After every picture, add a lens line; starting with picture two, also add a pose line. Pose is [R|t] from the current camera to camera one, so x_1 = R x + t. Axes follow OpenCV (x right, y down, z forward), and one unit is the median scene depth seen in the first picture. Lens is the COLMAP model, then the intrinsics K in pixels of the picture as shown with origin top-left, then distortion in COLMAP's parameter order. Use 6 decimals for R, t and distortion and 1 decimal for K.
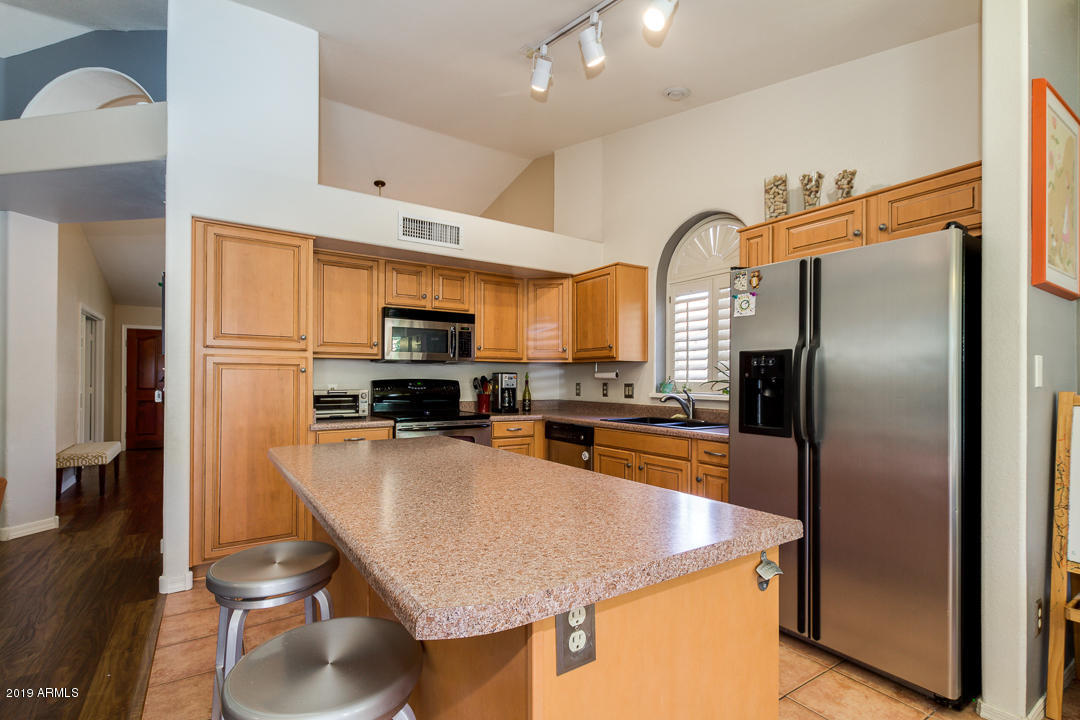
lens RADIAL K [[578.3, 0, 573.1], [0, 578.3, 376.7], [0, 0, 1]] dist [-0.000212, -0.000309]
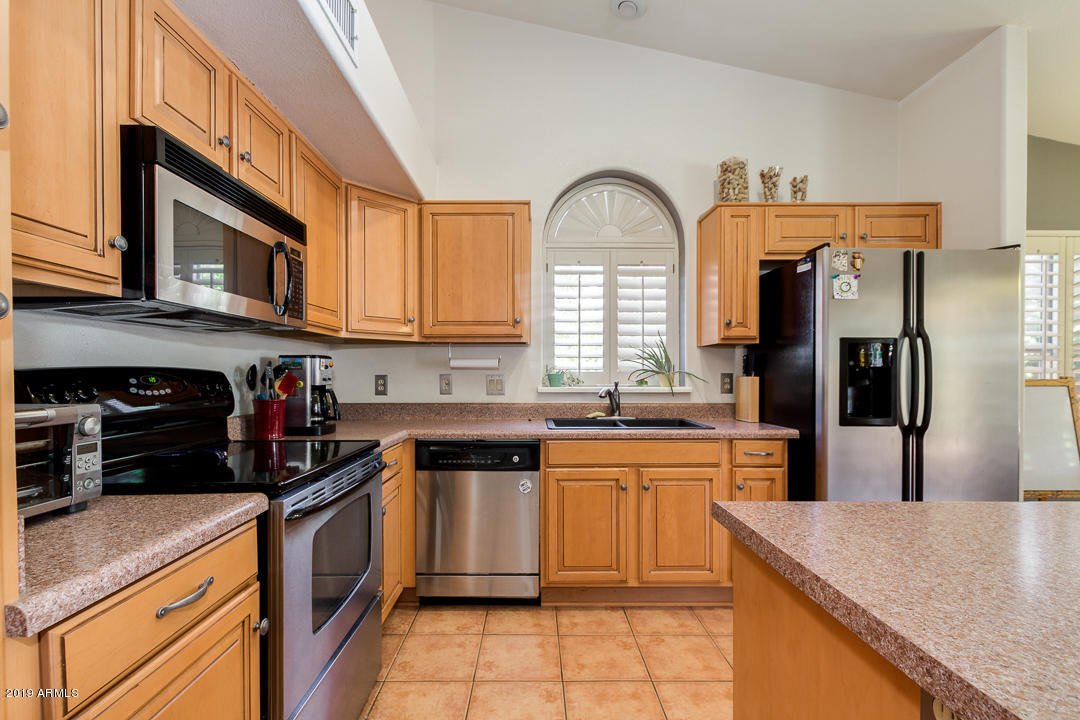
lens RADIAL K [[502.0, 0, 534.5], [0, 502.0, 377.9], [0, 0, 1]] dist [0.019273, -0.007664]
pose [[0.525470, -0.011368, 0.850736, -0.568279], [-0.002621, 0.999884, 0.014980, 0.008443], [-0.850808, -0.010101, 0.525379, 0.873737]]
